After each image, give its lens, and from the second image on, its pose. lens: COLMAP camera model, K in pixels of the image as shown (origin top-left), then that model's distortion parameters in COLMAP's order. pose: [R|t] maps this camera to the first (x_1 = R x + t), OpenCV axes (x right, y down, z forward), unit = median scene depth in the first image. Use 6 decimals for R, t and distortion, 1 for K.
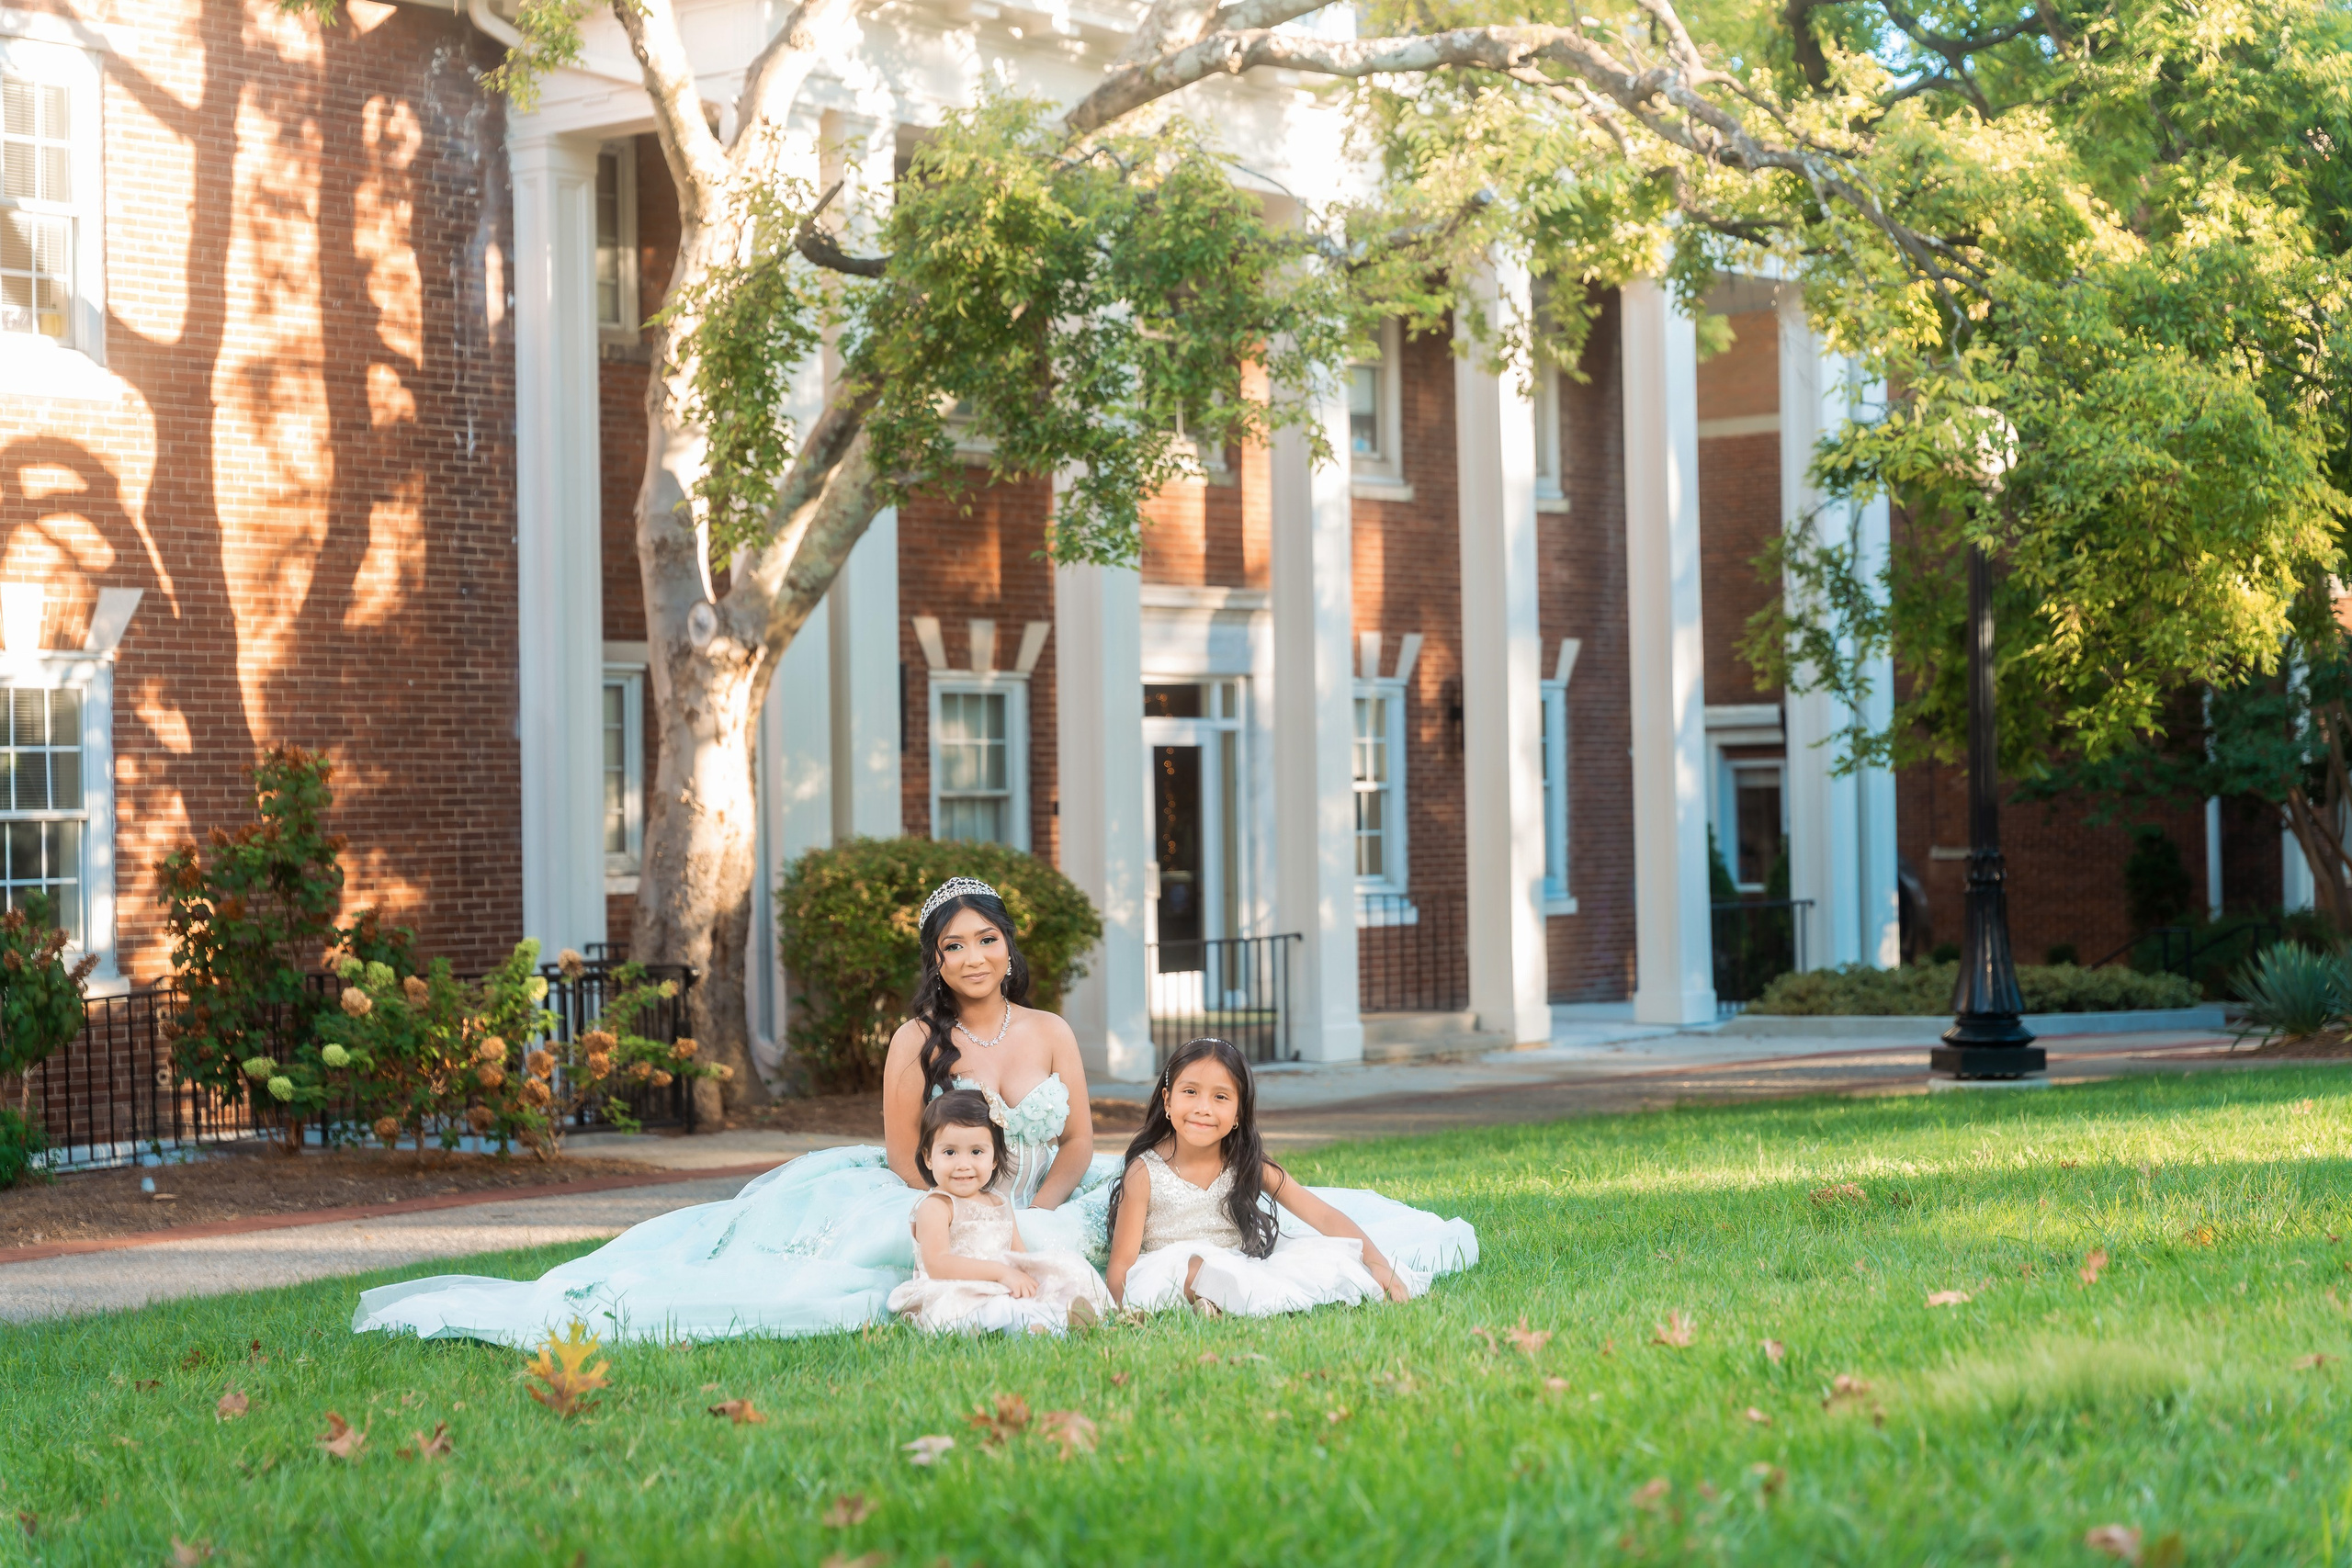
lens RADIAL K [[3916.2, 0, 1234.9], [0, 3916.2, 786.8], [0, 0, 1]] dist [-0.042692, 0.001101]
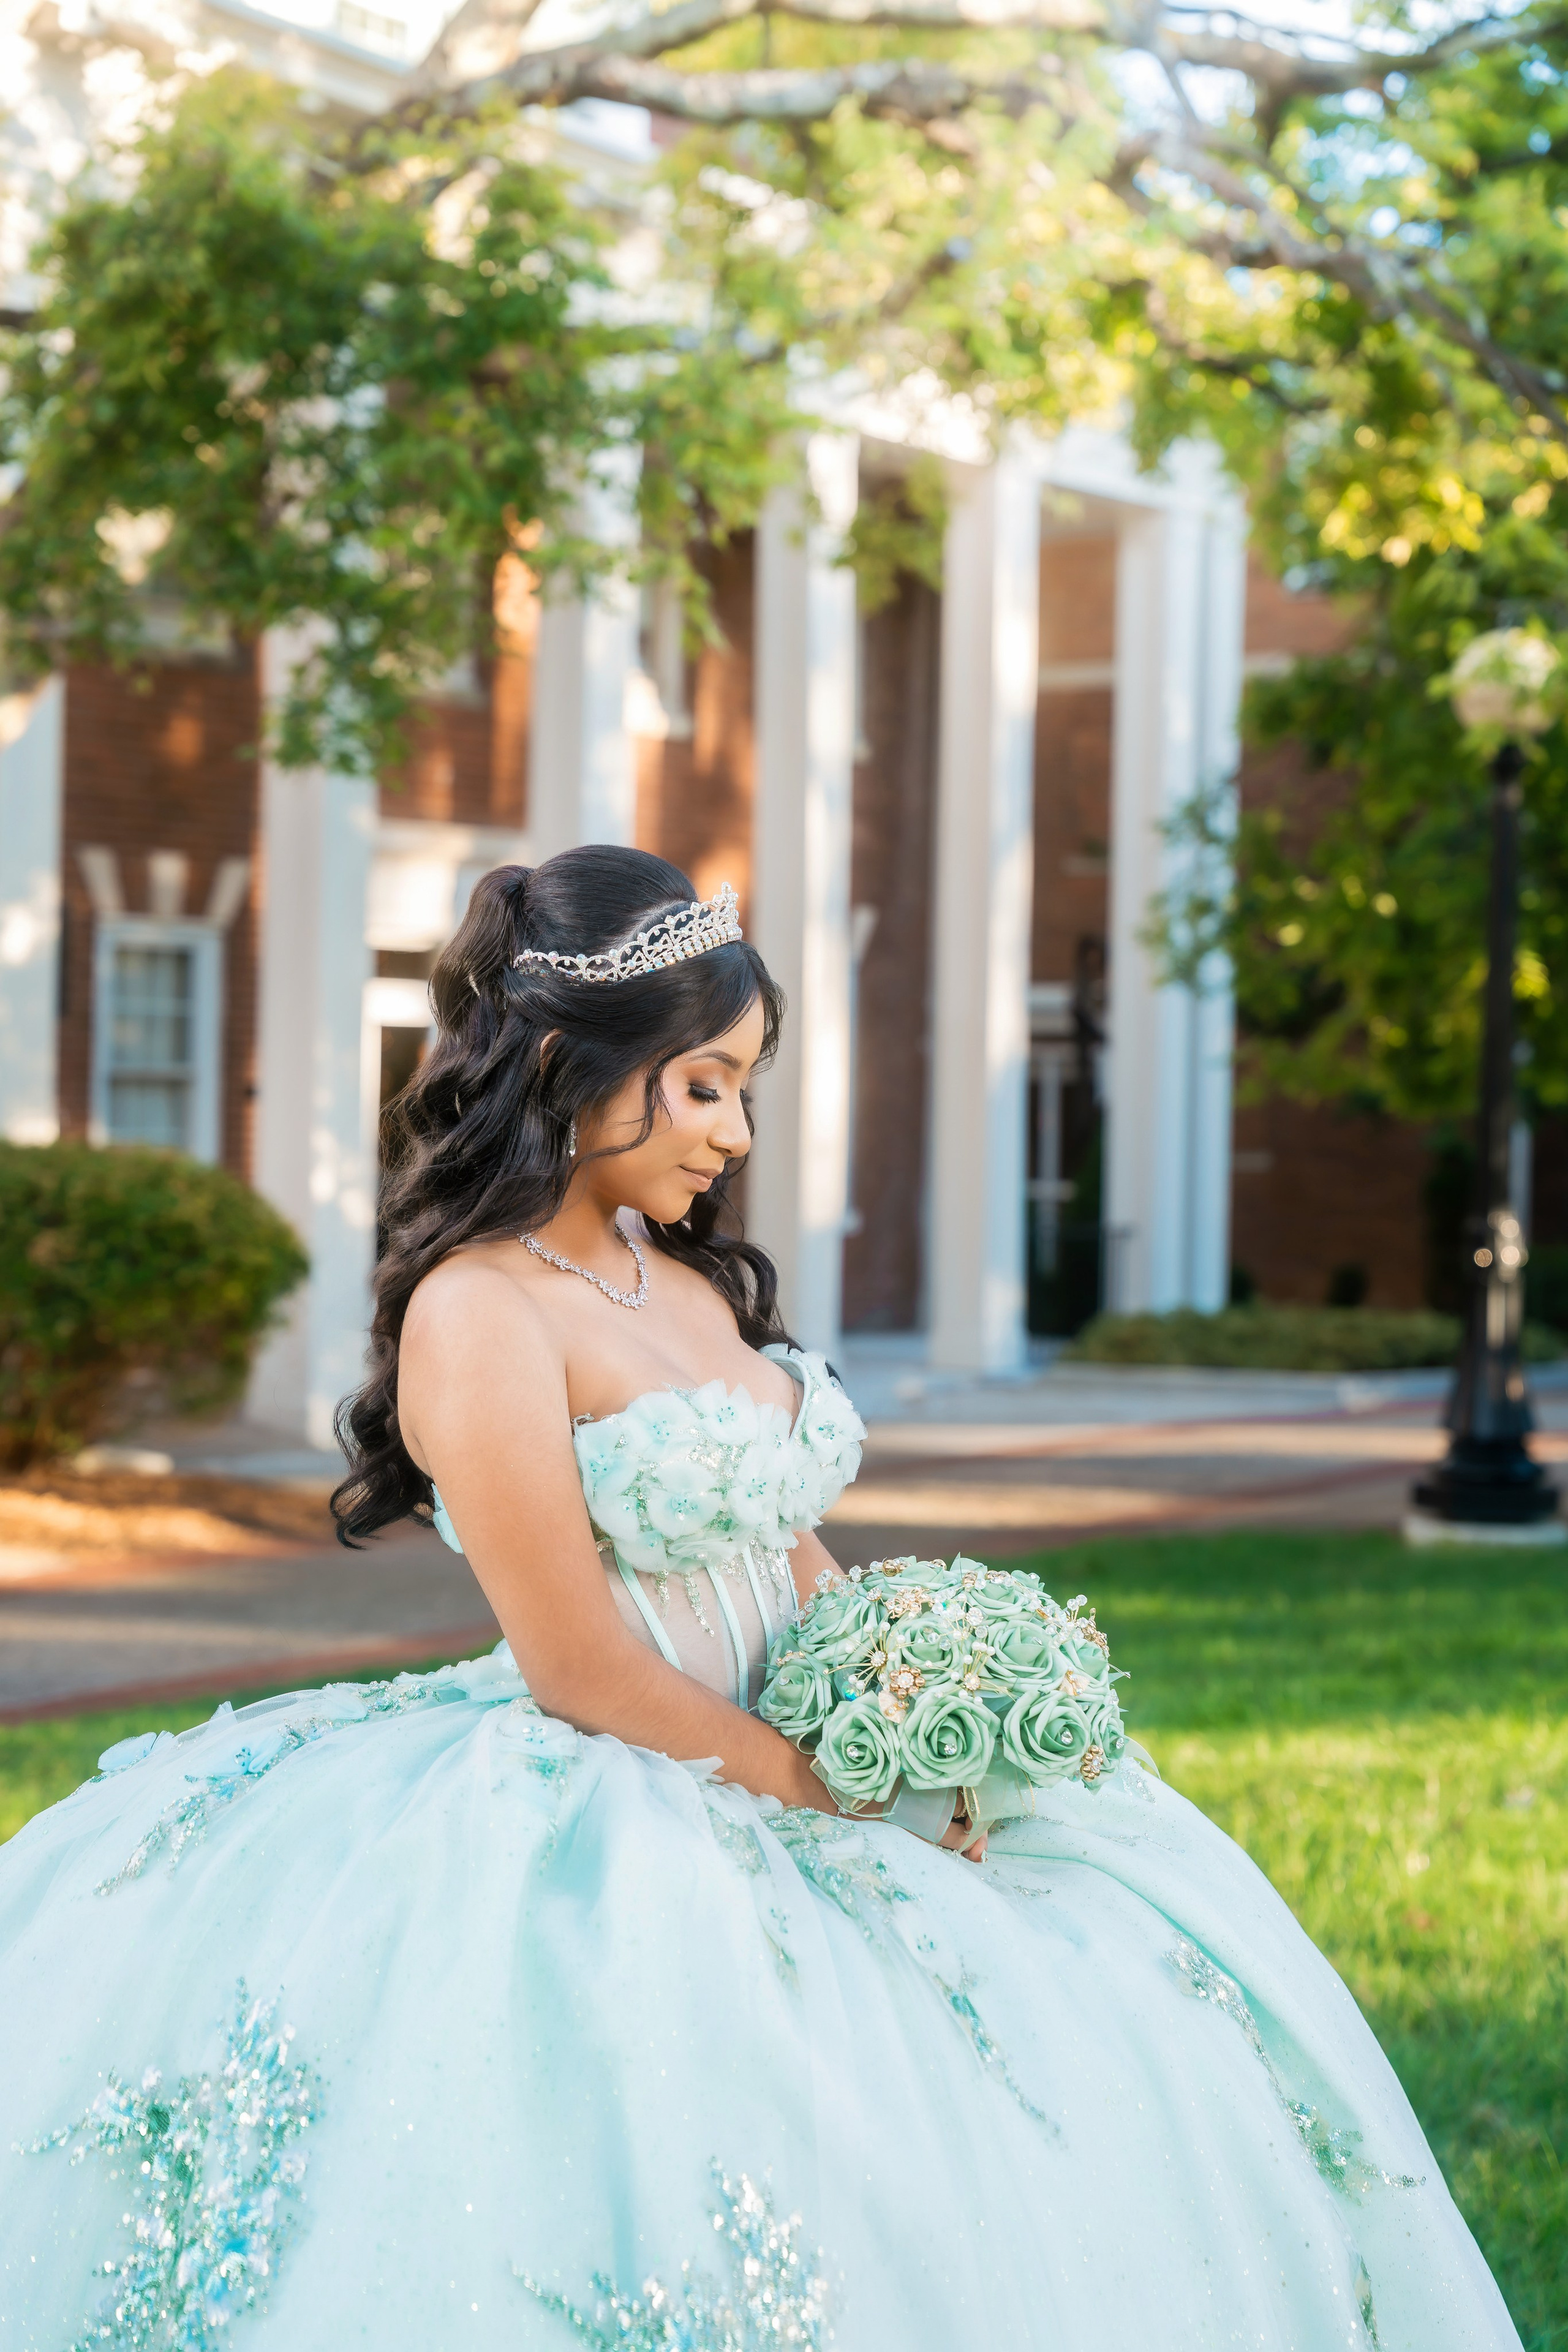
lens RADIAL K [[4011.7, 0, 784.0], [0, 4011.7, 1176.0], [0, 0, 1]] dist [-0.027613, 0.019819]
pose [[0.995075, 0.039823, 0.090774, -0.014234], [-0.042737, 0.998624, 0.030385, -0.009187], [-0.089439, -0.034115, 0.995408, 0.221654]]
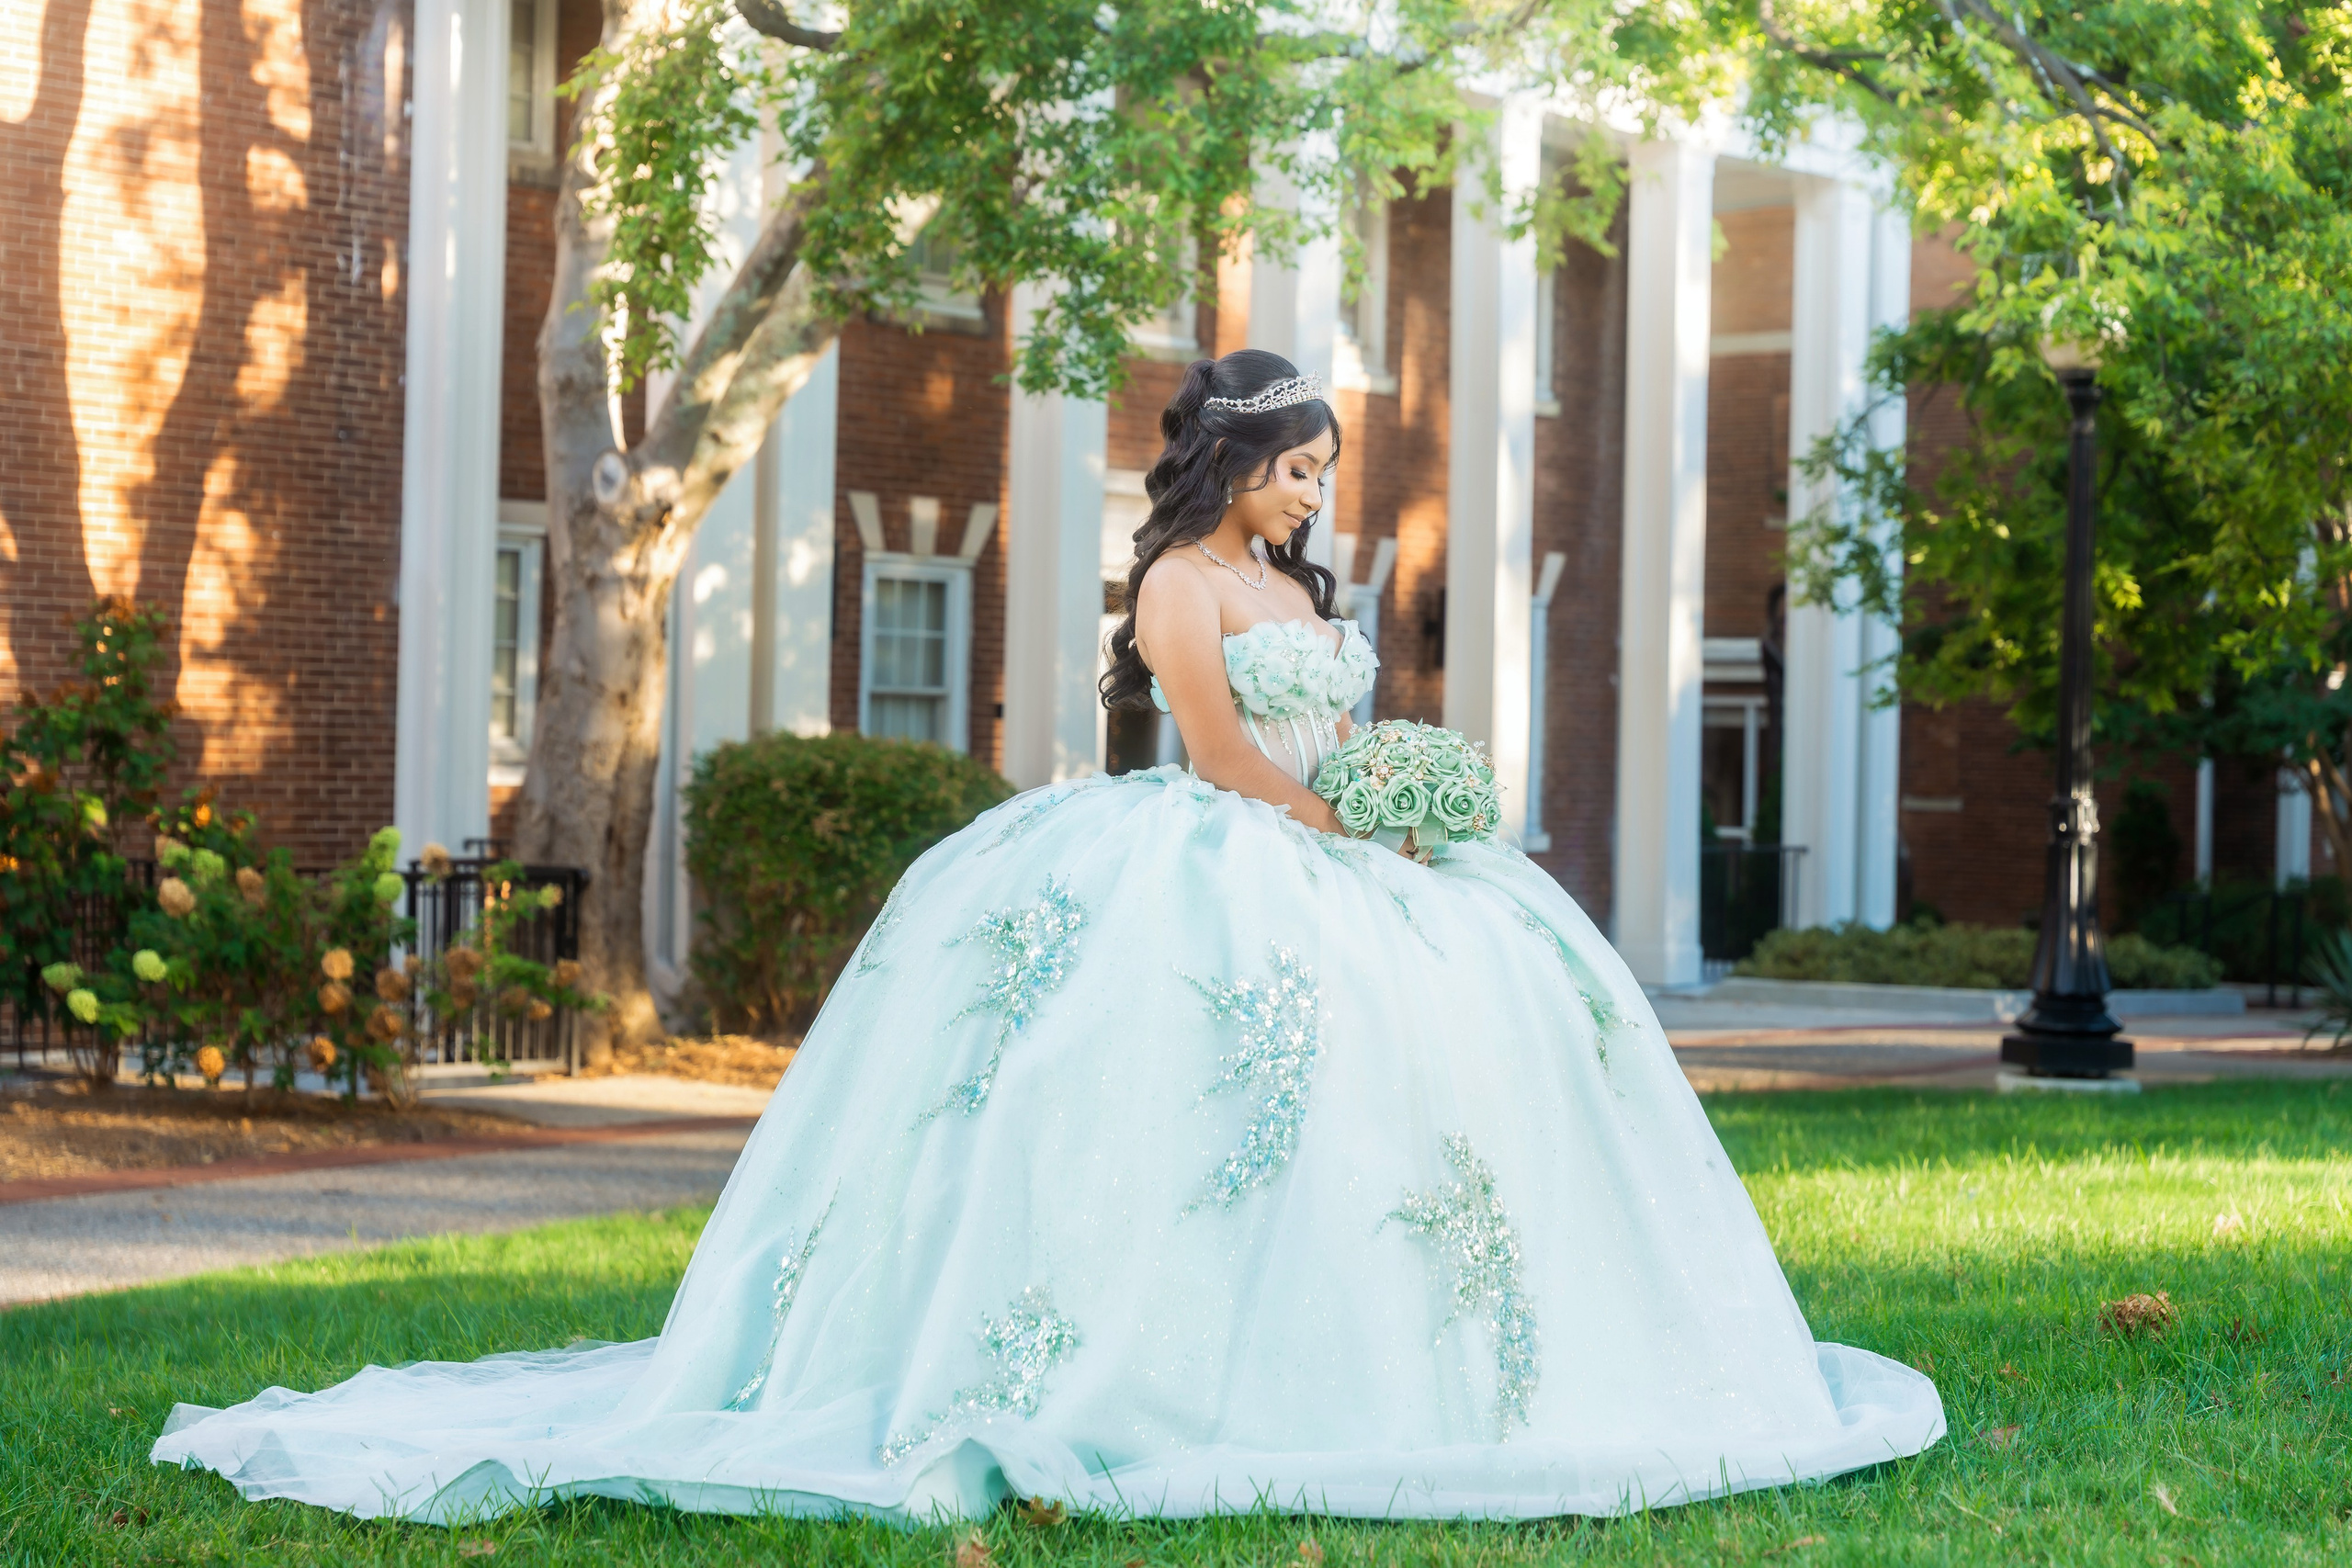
lens RADIAL K [[3916.3, 0, 1176.0], [0, 3916.3, 784.0], [0, 0, 1]] dist [-0.029865, -0.160367]
pose [[0.999154, 0.040536, 0.006932, -0.012731], [-0.040658, 0.999001, 0.018536, 0.005076], [-0.006174, -0.018802, 0.999804, 0.123002]]
